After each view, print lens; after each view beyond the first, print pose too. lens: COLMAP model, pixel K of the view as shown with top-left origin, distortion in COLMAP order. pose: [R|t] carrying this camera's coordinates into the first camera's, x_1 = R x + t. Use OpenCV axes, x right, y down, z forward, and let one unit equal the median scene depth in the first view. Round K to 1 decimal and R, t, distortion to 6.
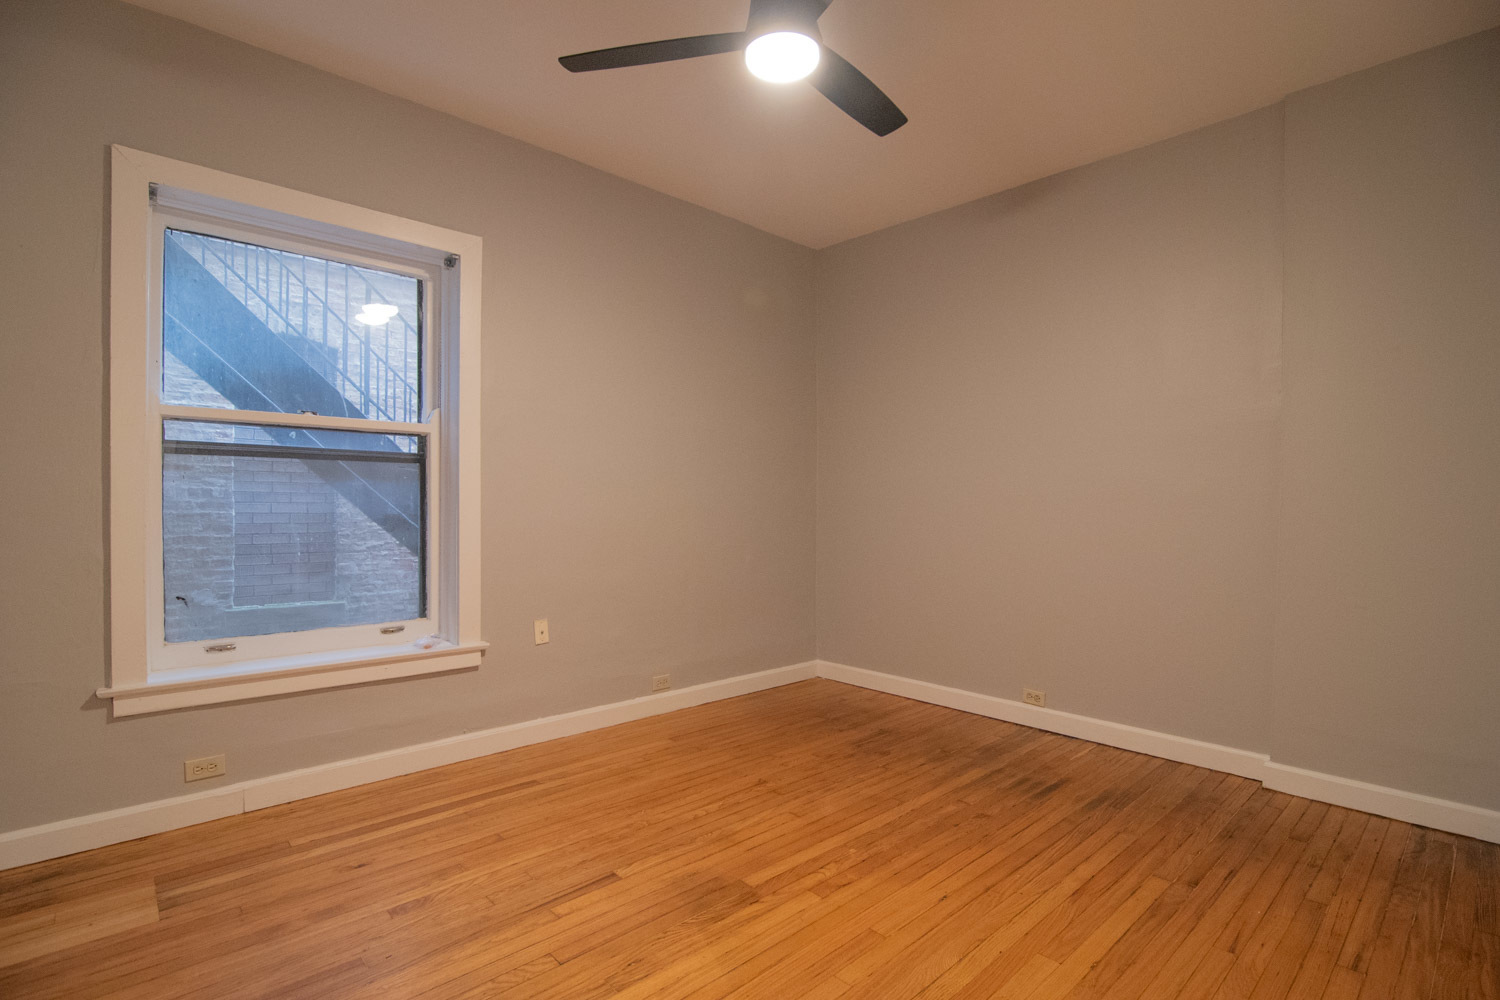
lens RADIAL K [[750.0, 0, 750.0], [0, 750.0, 500.0], [0, 0, 1]] dist [-0.001371, -0.025708]
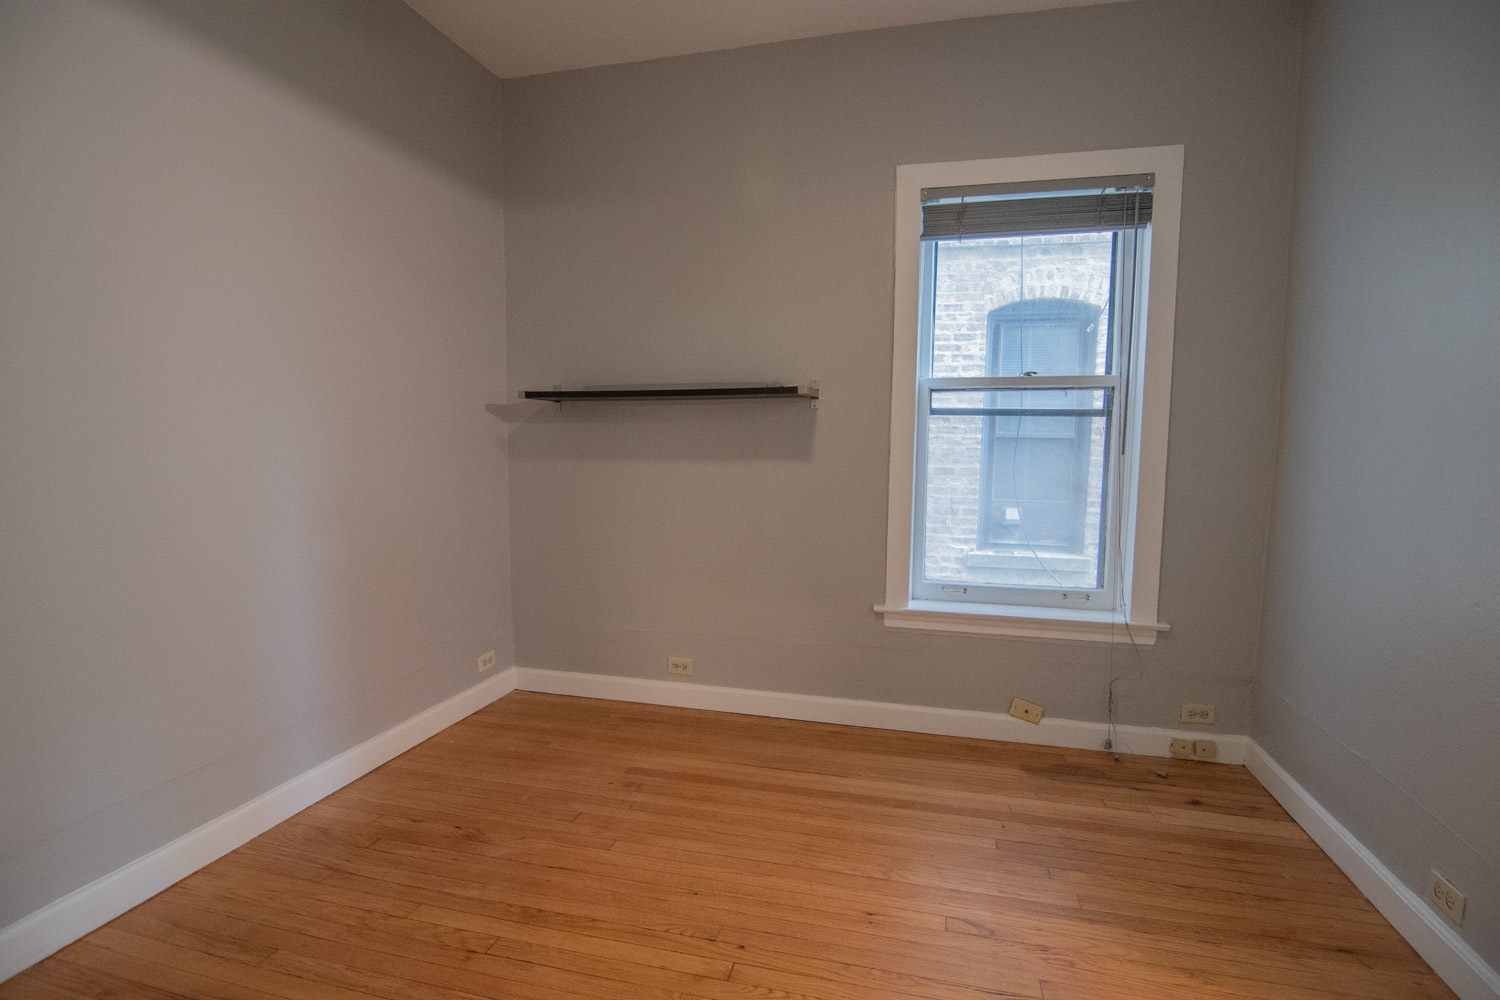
lens RADIAL K [[750.0, 0, 750.0], [0, 750.0, 500.0], [0, 0, 1]] dist [-0.001371, -0.025708]
pose [[0.522432, 0.037428, -0.851859, 0.120318], [0.010314, 0.998686, 0.050204, 0.003535], [0.852619, -0.035015, 0.521359, 0.127197]]
